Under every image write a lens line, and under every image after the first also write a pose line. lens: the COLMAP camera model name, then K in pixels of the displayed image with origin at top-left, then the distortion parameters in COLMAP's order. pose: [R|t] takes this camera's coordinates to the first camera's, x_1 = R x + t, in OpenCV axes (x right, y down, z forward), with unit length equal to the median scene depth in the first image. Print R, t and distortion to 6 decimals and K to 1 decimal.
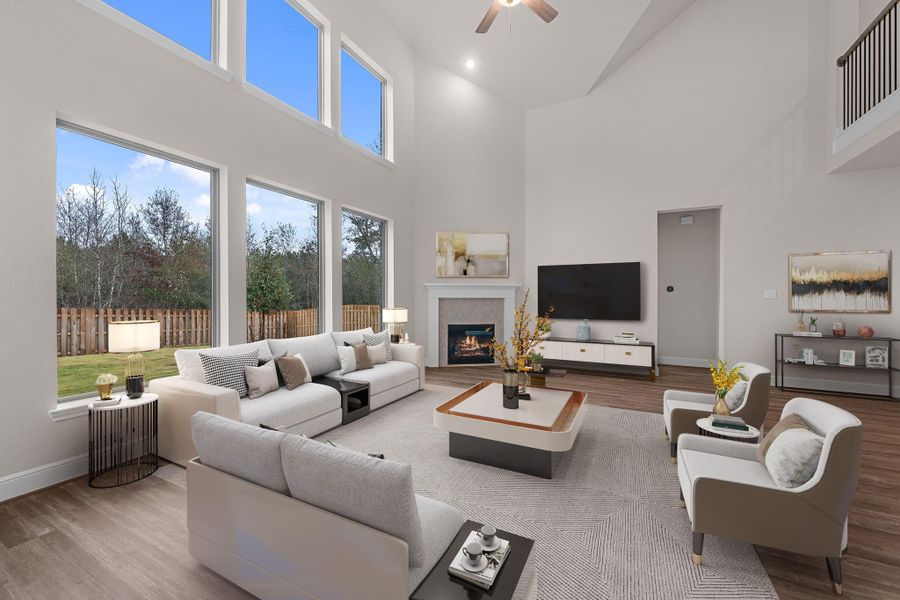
lens RADIAL K [[357.8, 0, 445.7], [0, 357.8, 296.4], [0, 0, 1]] dist [-0.000903, 0.000754]
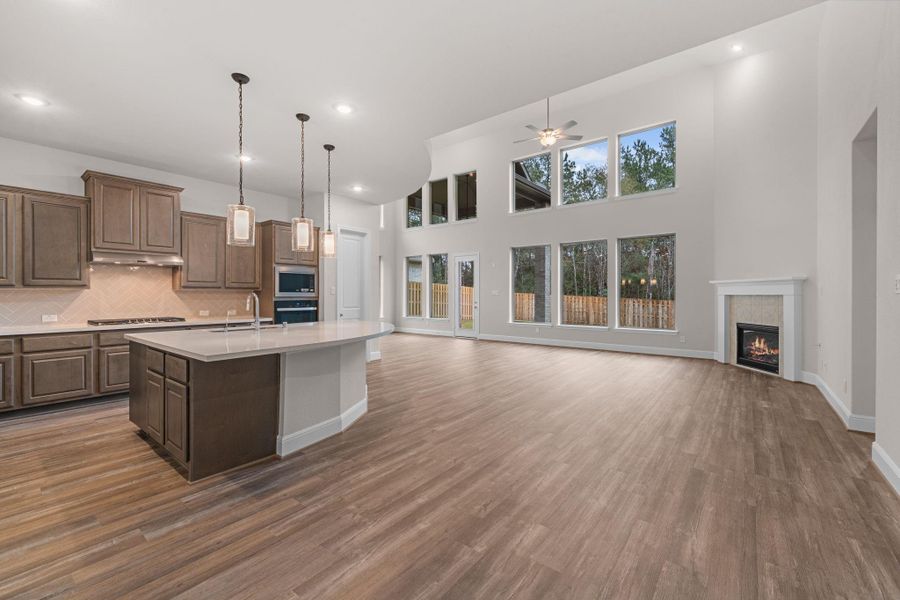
lens RADIAL K [[374.1, 0, 445.9], [0, 374.1, 295.5], [0, 0, 1]] dist [-0.001777, 0.000881]
pose [[-0.197836, -0.000126, -0.980235, 1.170572], [0.000743, 1.000000, -0.000279, 0.005003], [0.980235, -0.000783, -0.197836, 0.427843]]
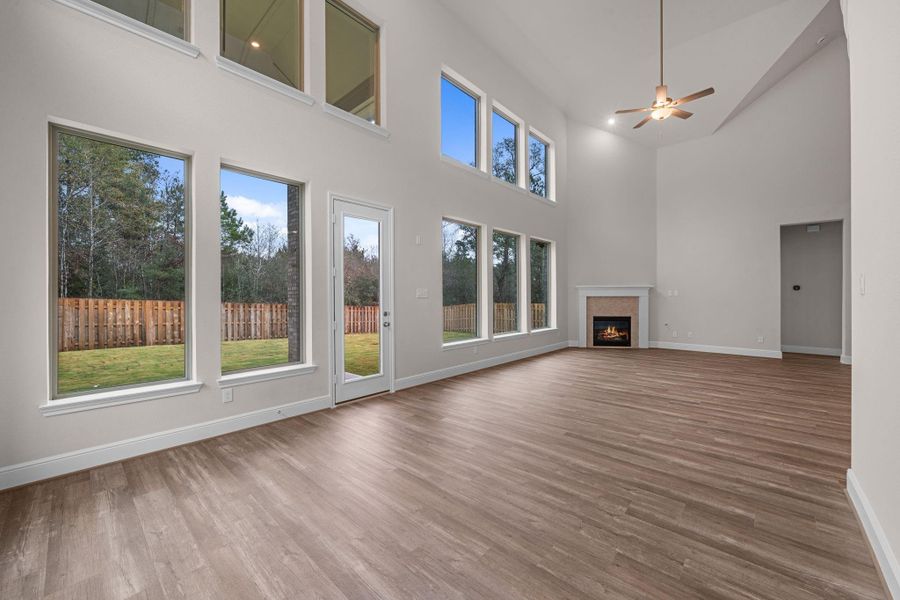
lens RADIAL K [[353.0, 0, 448.6], [0, 353.0, 295.5], [0, 0, 1]] dist [0.007253, -0.000279]
pose [[0.966317, -0.004525, -0.257315, -0.179259], [0.004210, 0.999990, -0.001774, 0.000759], [0.257320, 0.000631, 0.966326, -0.429186]]
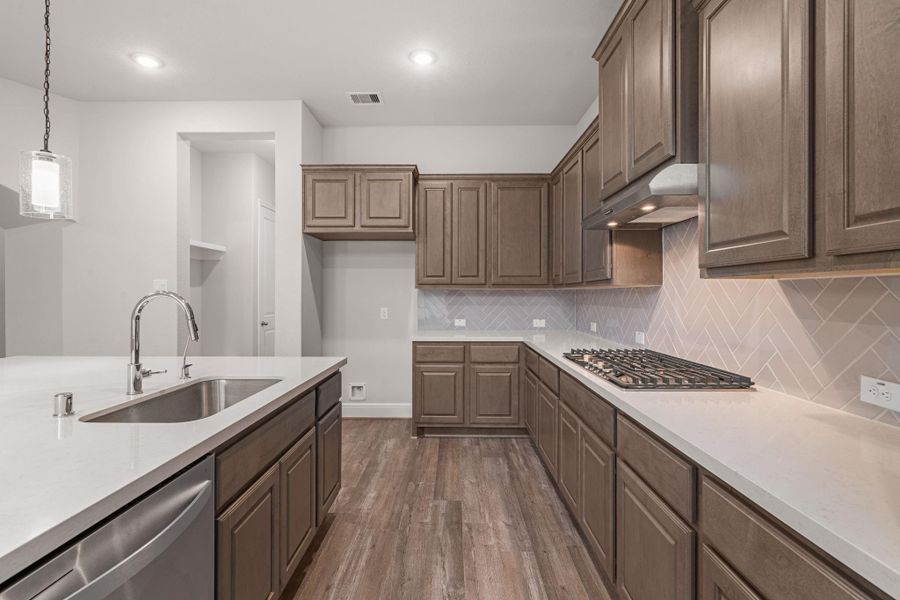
lens RADIAL K [[430.7, 0, 448.9], [0, 430.7, 293.0], [0, 0, 1]] dist [-0.010380, 0.000115]
pose [[-0.444067, -0.000868, 0.895993, 0.348072], [-0.003874, 0.999992, -0.000951, 0.001112], [-0.895985, -0.003893, -0.444067, -0.033743]]
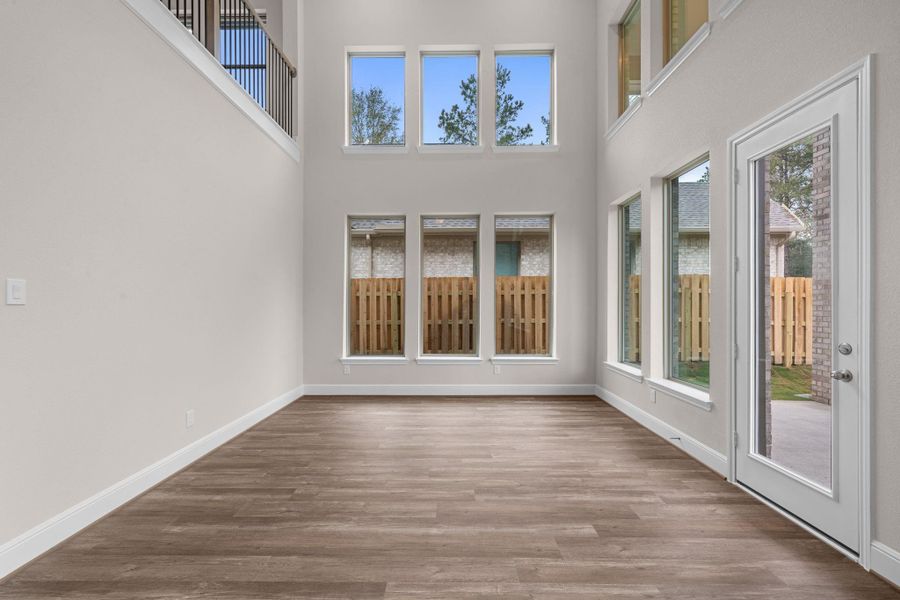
lens RADIAL K [[374.1, 0, 441.9], [0, 374.1, 300.6], [0, 0, 1]] dist [-0.001777, 0.000881]
pose [[-0.896872, -0.005880, -0.442251, -0.069329], [-0.002520, 0.999963, -0.008184, 0.000650], [0.442283, -0.006226, -0.896854, 0.351467]]
